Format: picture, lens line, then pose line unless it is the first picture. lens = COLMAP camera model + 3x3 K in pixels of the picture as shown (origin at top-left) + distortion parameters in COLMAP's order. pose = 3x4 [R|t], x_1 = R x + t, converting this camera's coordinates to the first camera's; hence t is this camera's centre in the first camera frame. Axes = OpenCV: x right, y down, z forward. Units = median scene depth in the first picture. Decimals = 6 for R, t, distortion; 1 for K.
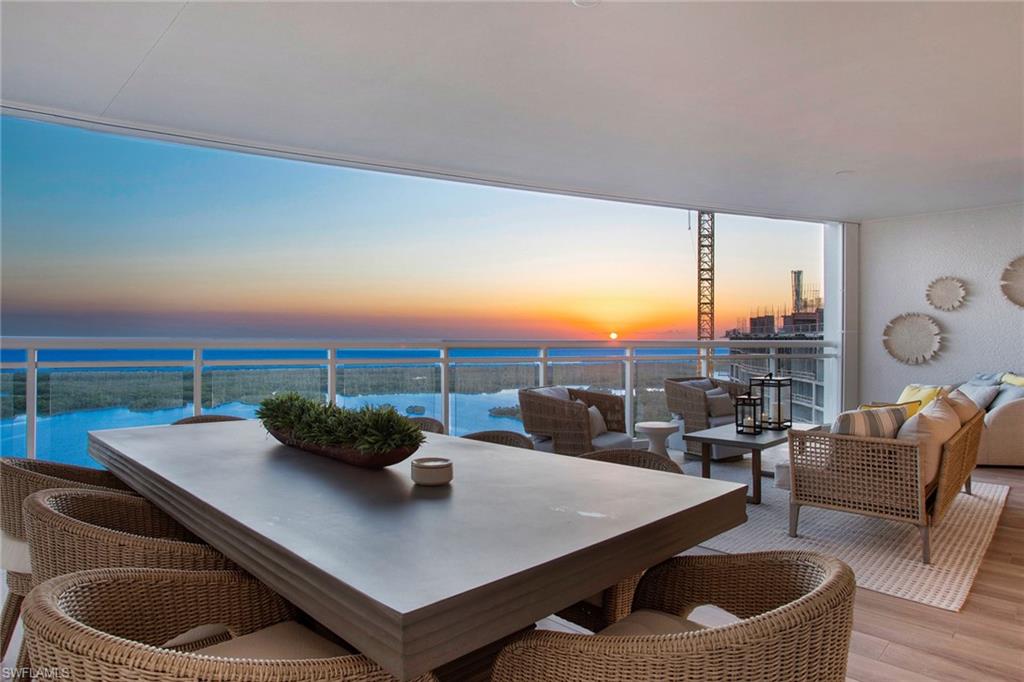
lens RADIAL K [[553.2, 0, 512.0], [0, 553.2, 341.0], [0, 0, 1]] dist [-0.065041, 0.002000]
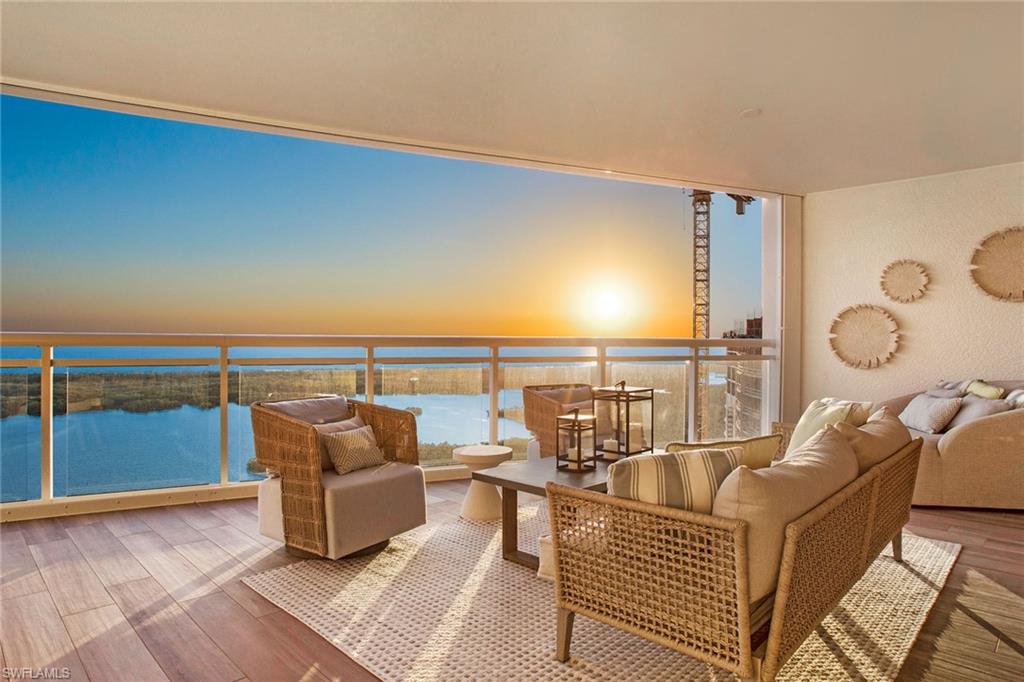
lens RADIAL K [[576.5, 0, 512.0], [0, 576.5, 341.0], [0, 0, 1]] dist [-0.063676, 0.000795]
pose [[0.999521, 0.005857, 0.030384, 0.266643], [-0.005893, 0.999982, 0.001090, 0.005682], [-0.030378, -0.001269, 0.999538, 0.227278]]
